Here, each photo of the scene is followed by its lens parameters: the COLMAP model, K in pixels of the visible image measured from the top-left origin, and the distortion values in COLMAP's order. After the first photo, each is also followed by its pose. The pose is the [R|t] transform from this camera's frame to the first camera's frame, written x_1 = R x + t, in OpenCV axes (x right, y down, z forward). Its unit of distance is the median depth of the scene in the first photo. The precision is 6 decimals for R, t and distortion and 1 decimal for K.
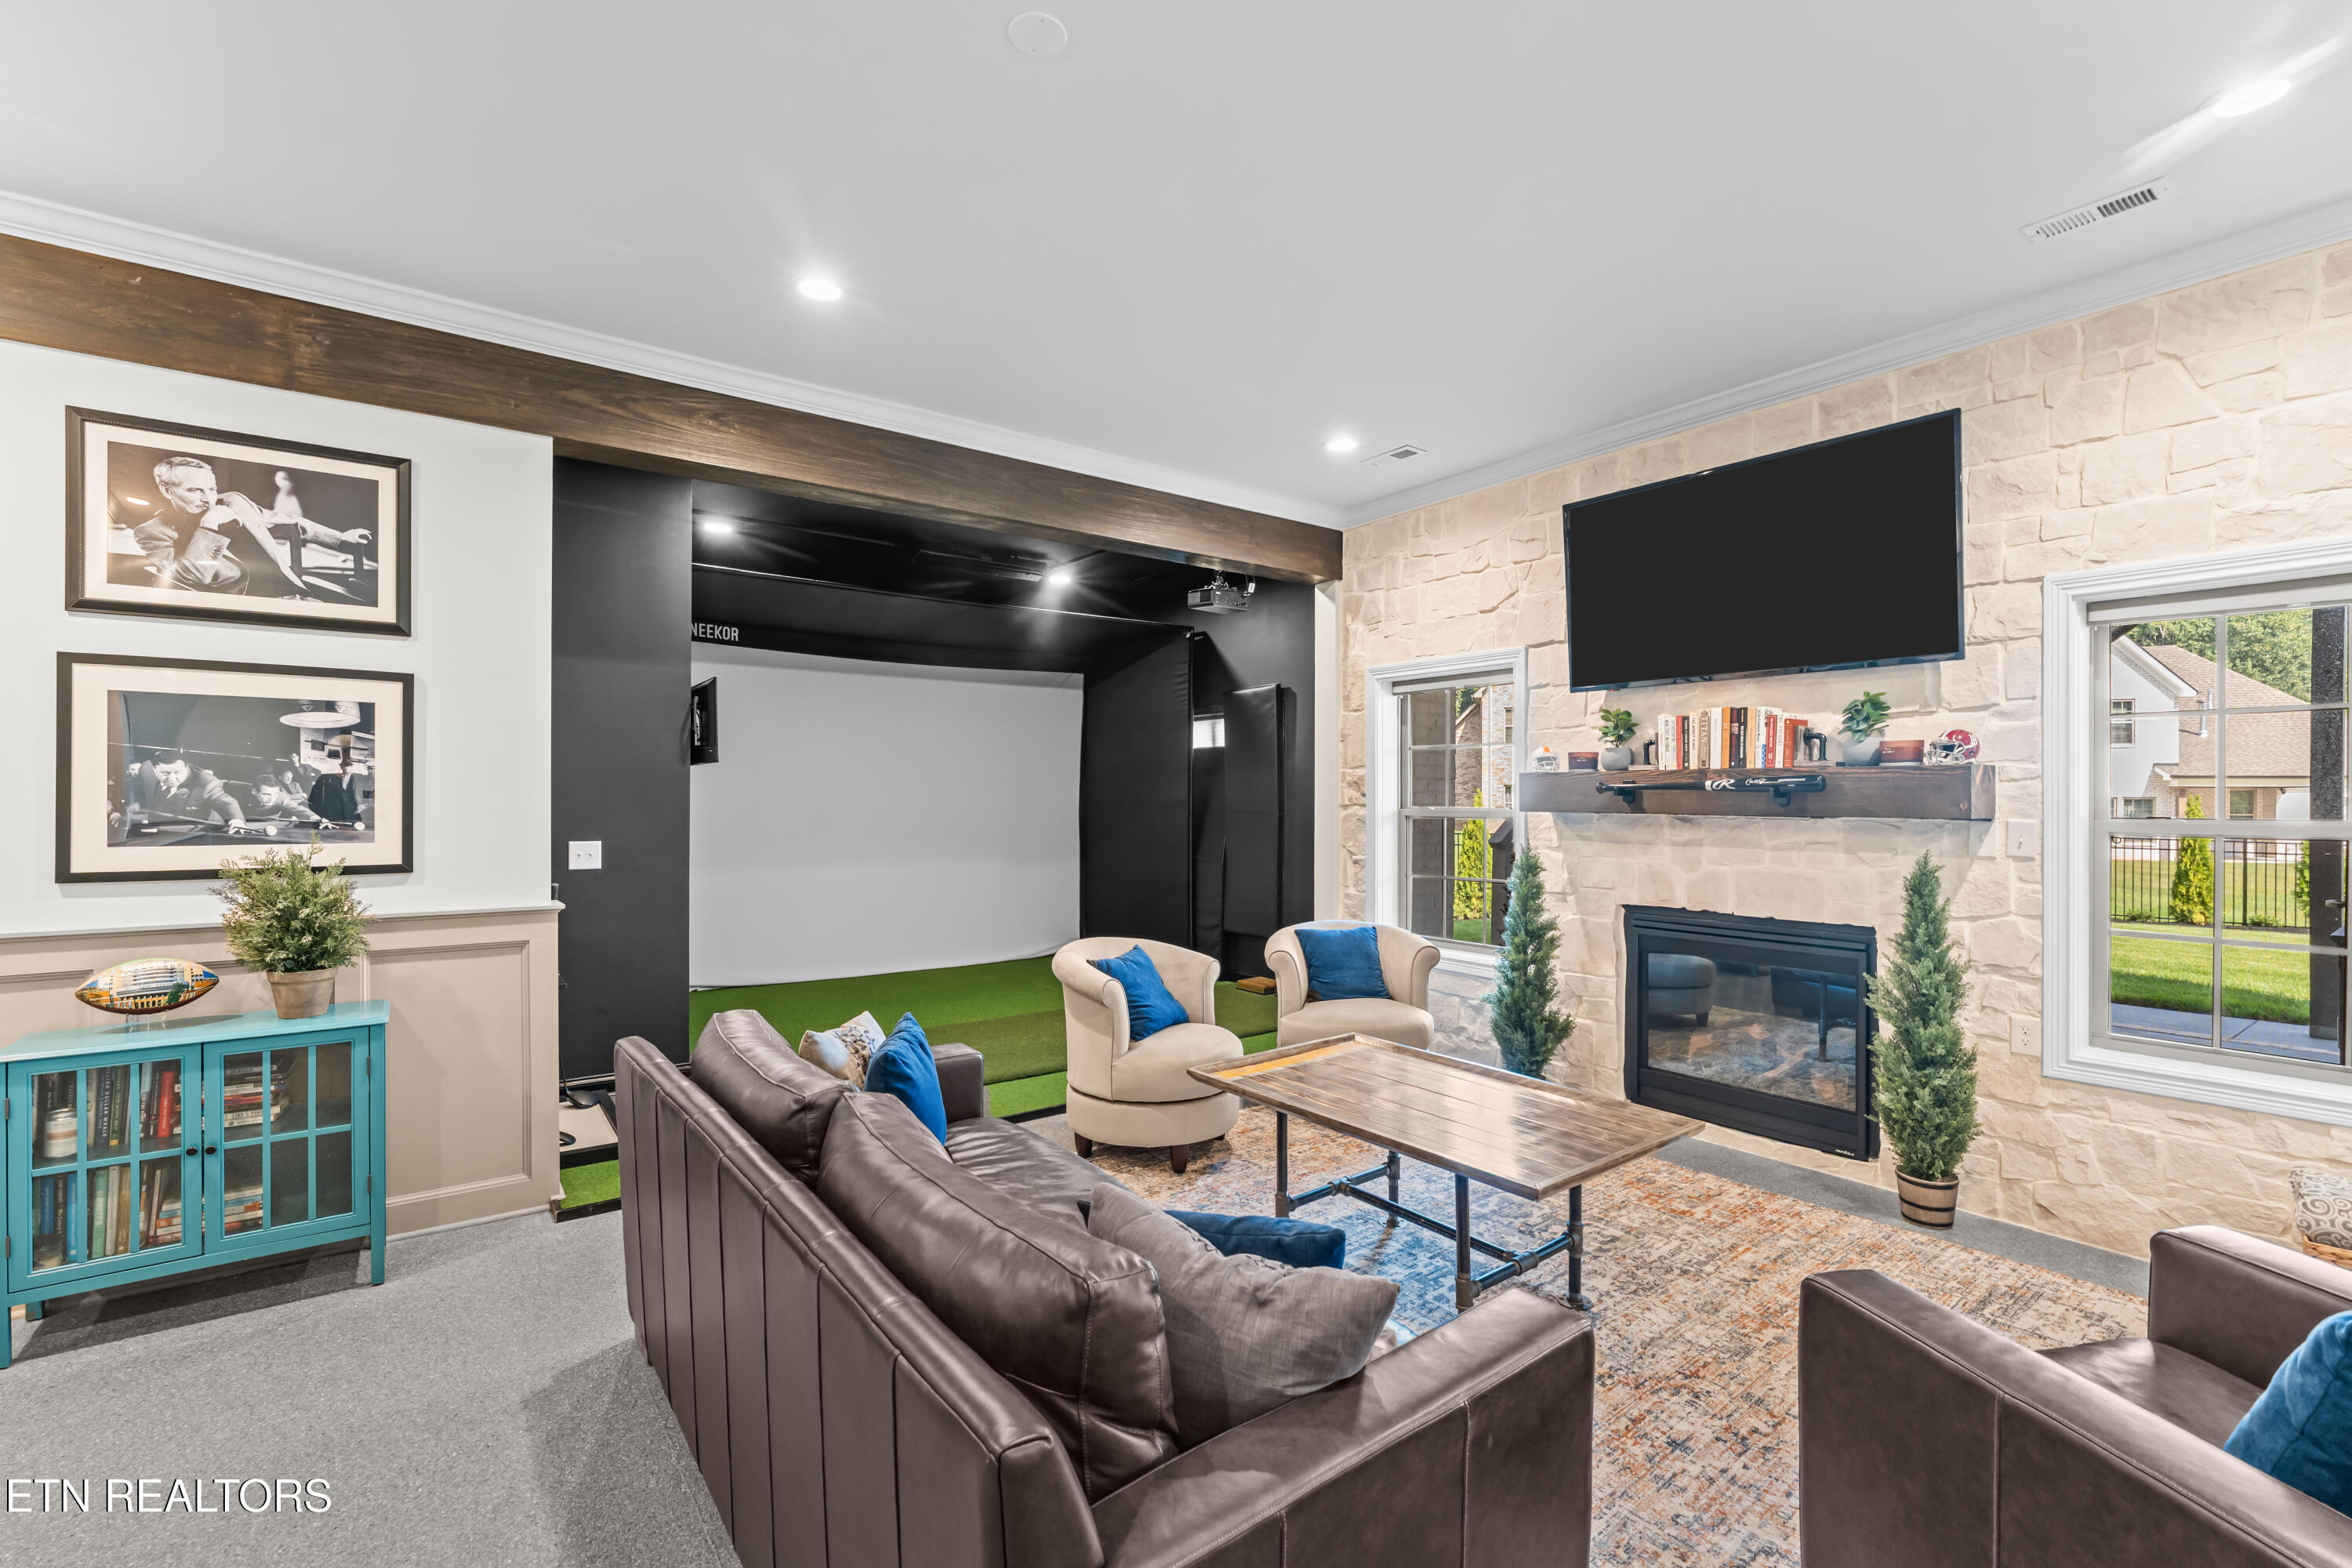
lens RADIAL K [[1011.9, 0, 1166.6], [0, 1011.9, 801.3], [0, 0, 1]] dist [-0.002071, -0.000095]
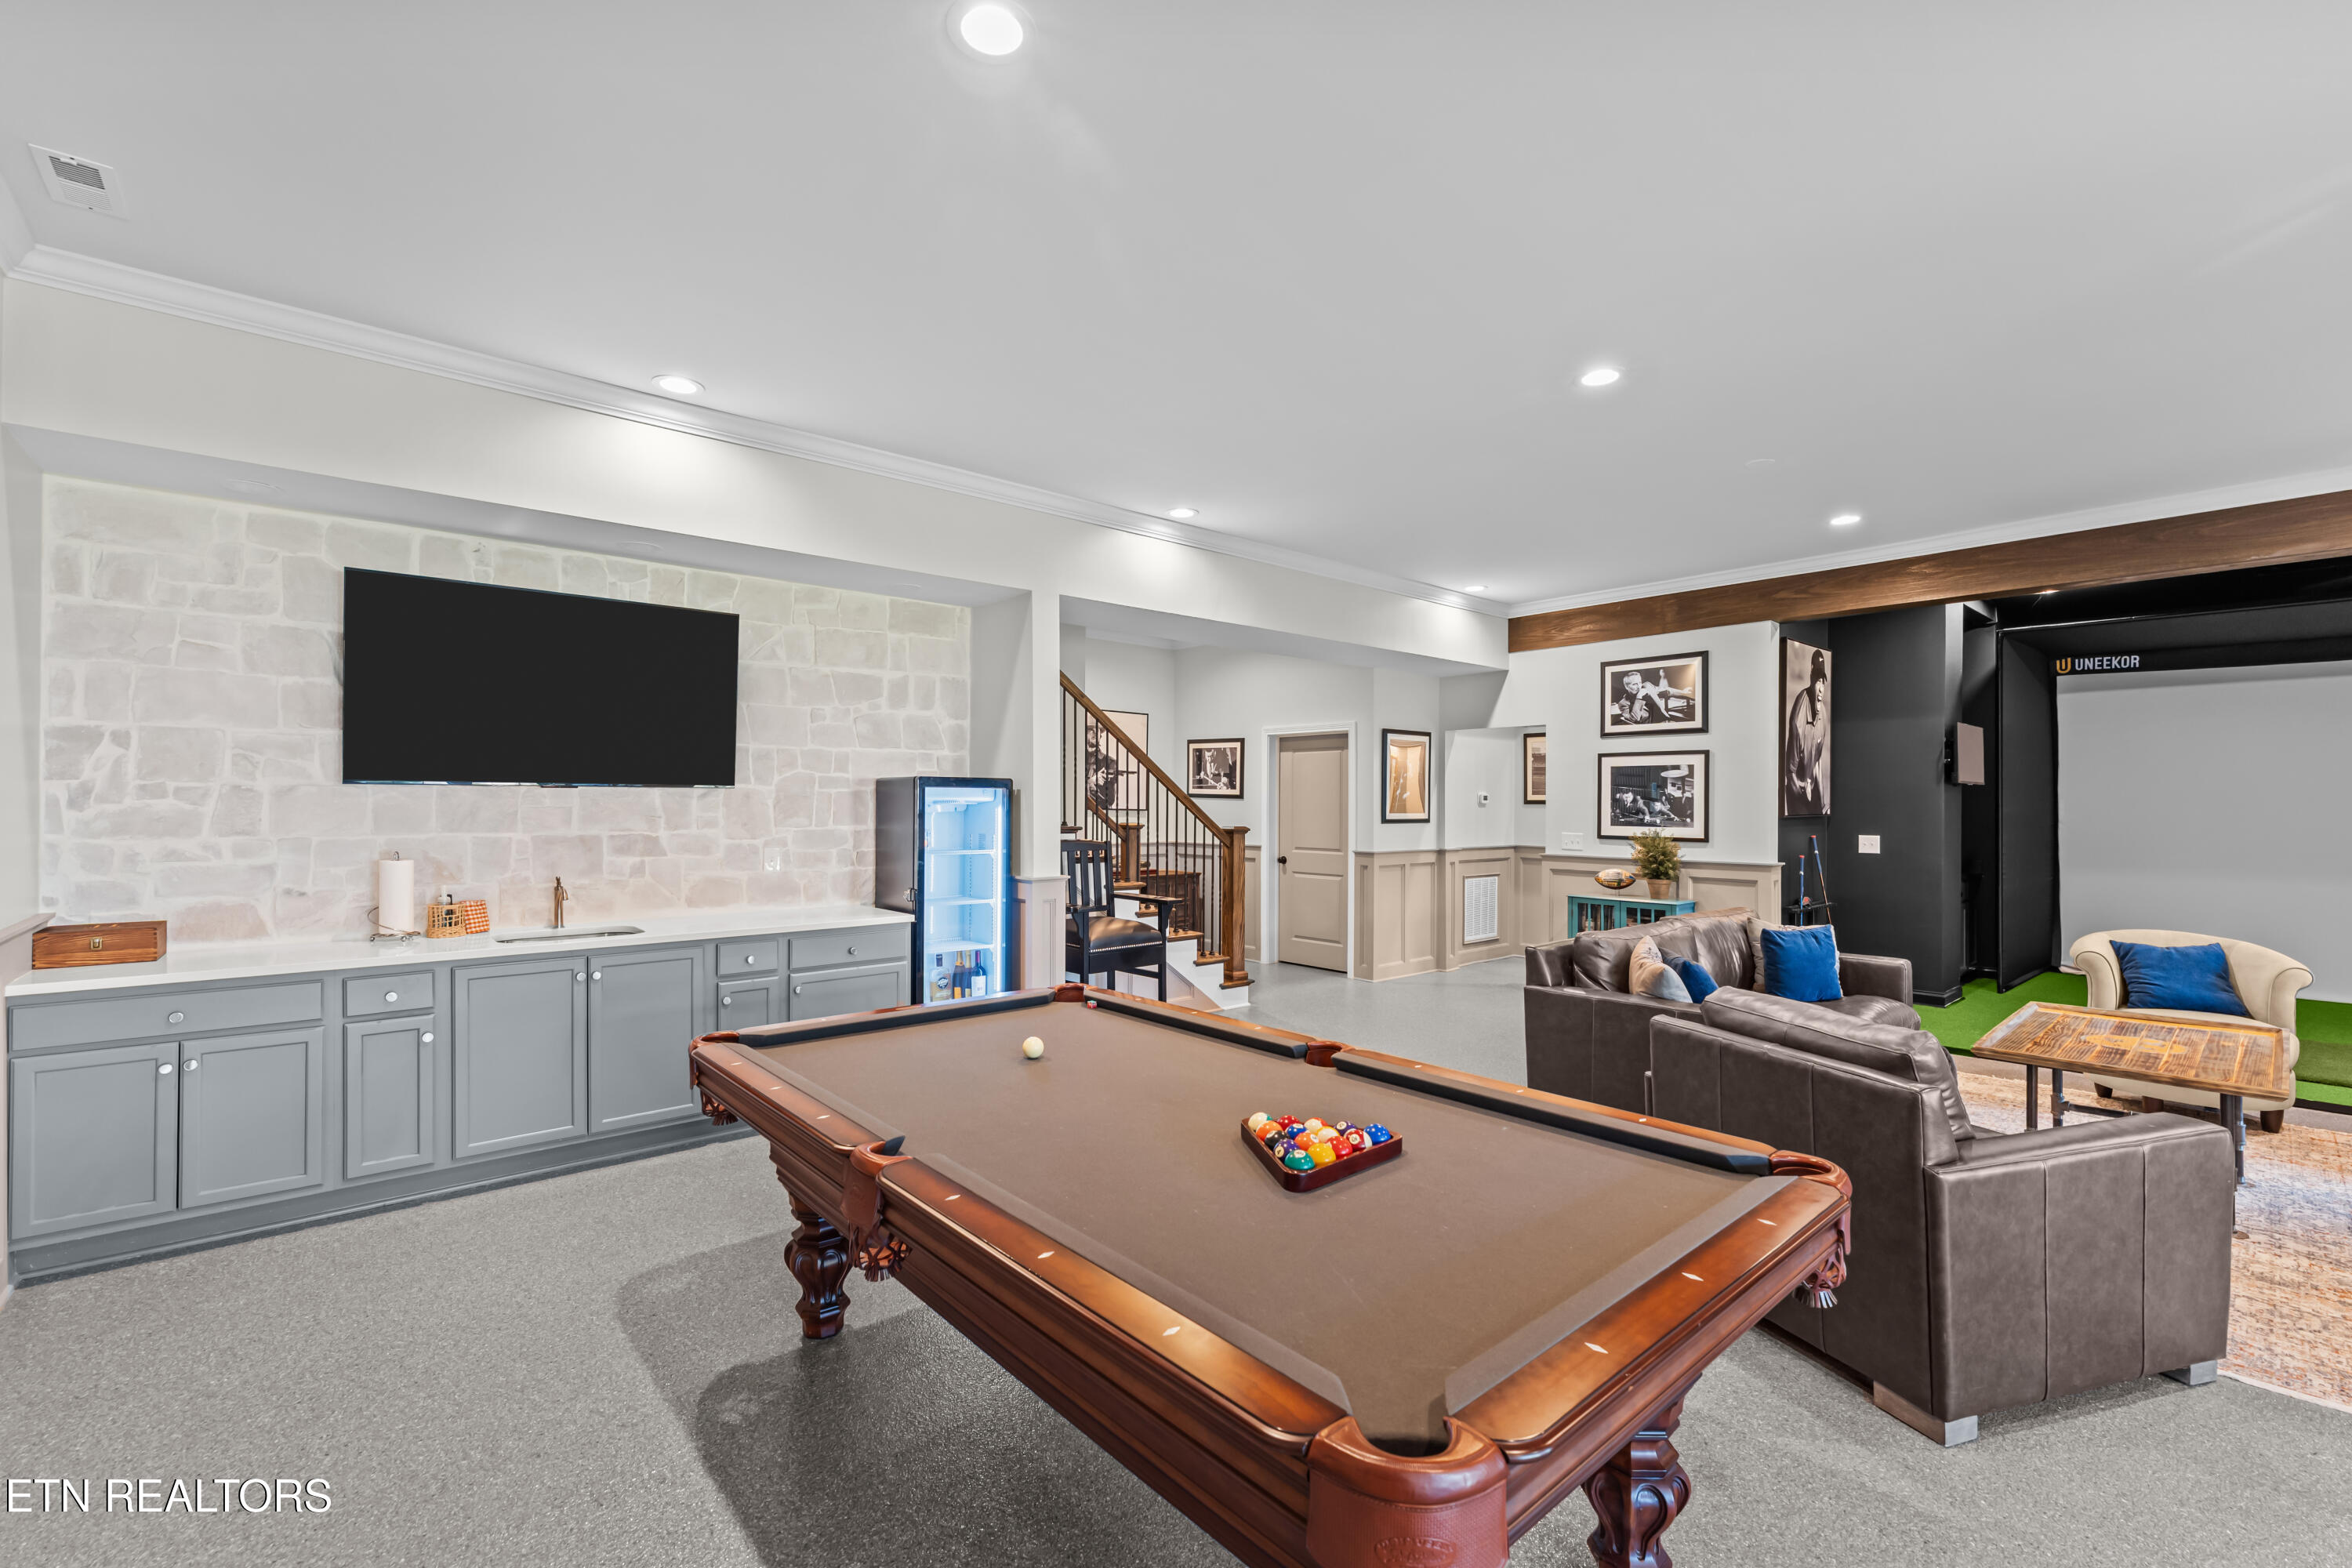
lens RADIAL K [[1011.9, 0, 1170.5], [0, 1011.9, 796.7], [0, 0, 1]] dist [-0.002071, -0.000095]
pose [[0.068146, -0.007279, -0.997649, 1.002068], [-0.006137, 0.999951, -0.007715, -0.002499], [0.997656, 0.006648, 0.068098, -0.216808]]
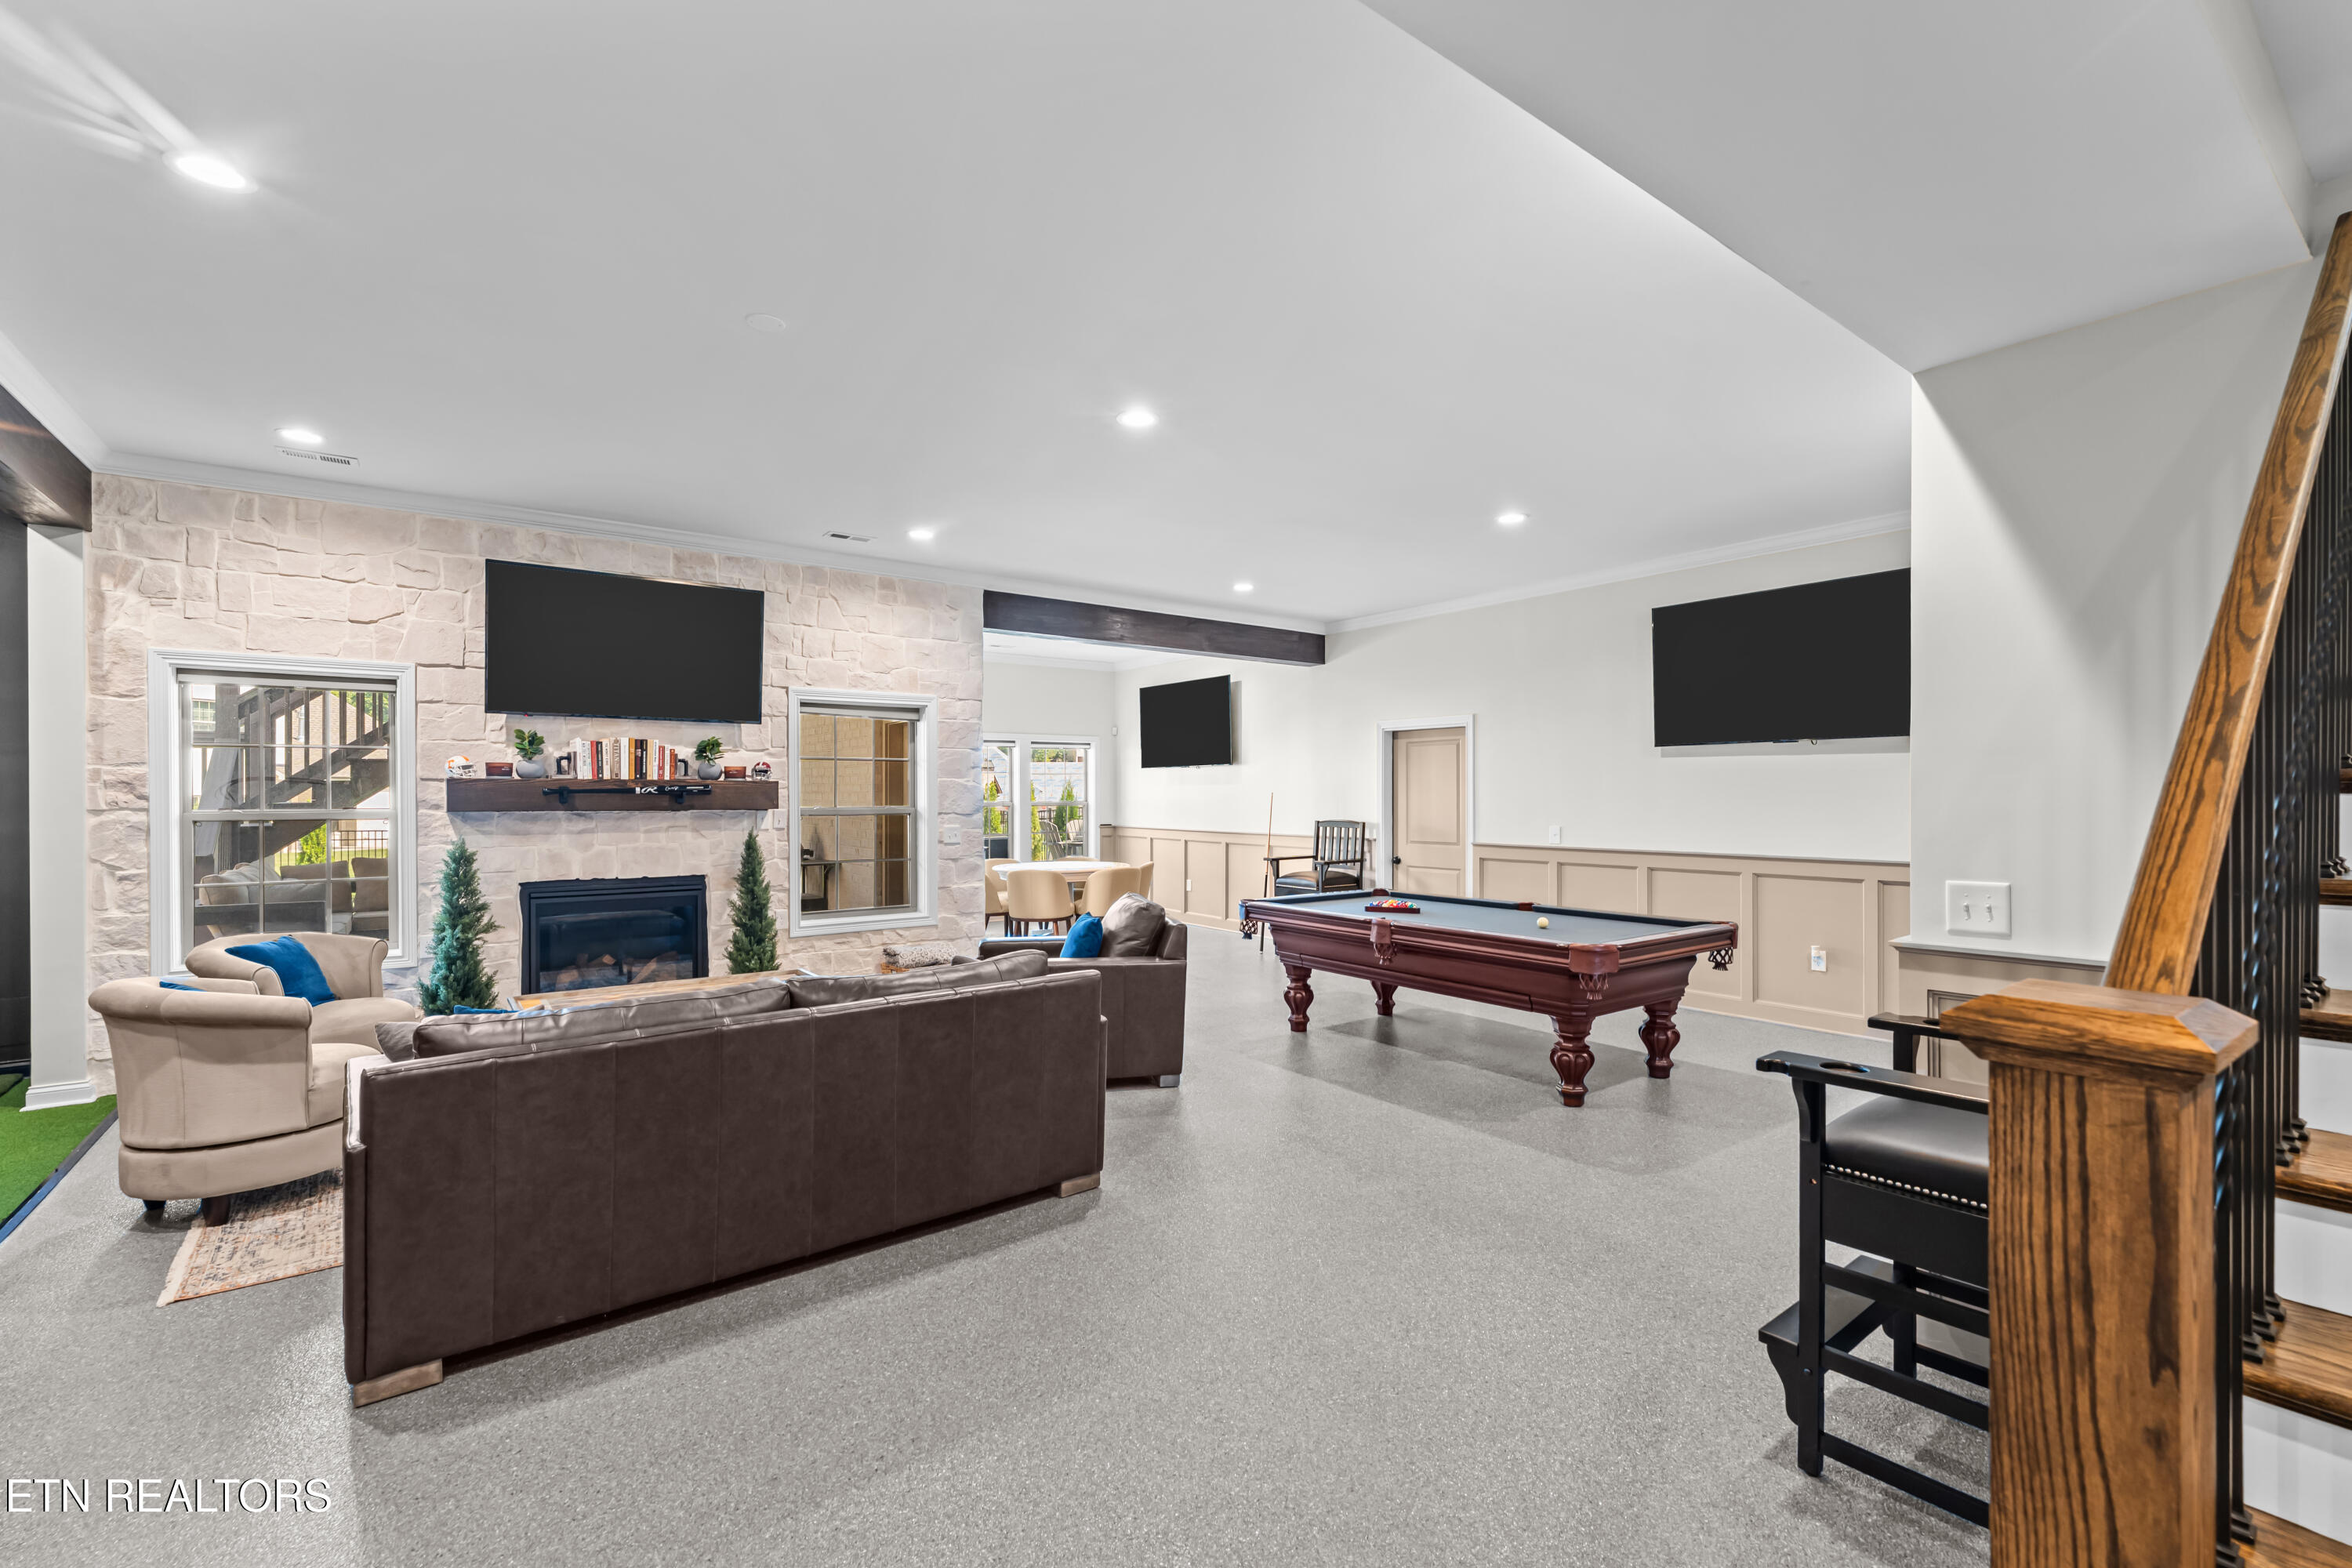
lens RADIAL K [[1012.0, 0, 1175.5], [0, 1012.0, 792.6], [0, 0, 1]] dist [0.000926, 0.000154]
pose [[-0.002647, -0.000417, 0.999996, -1.102516], [0.004950, 0.999988, 0.000430, -0.010818], [-0.999984, 0.004951, -0.002645, 0.237847]]
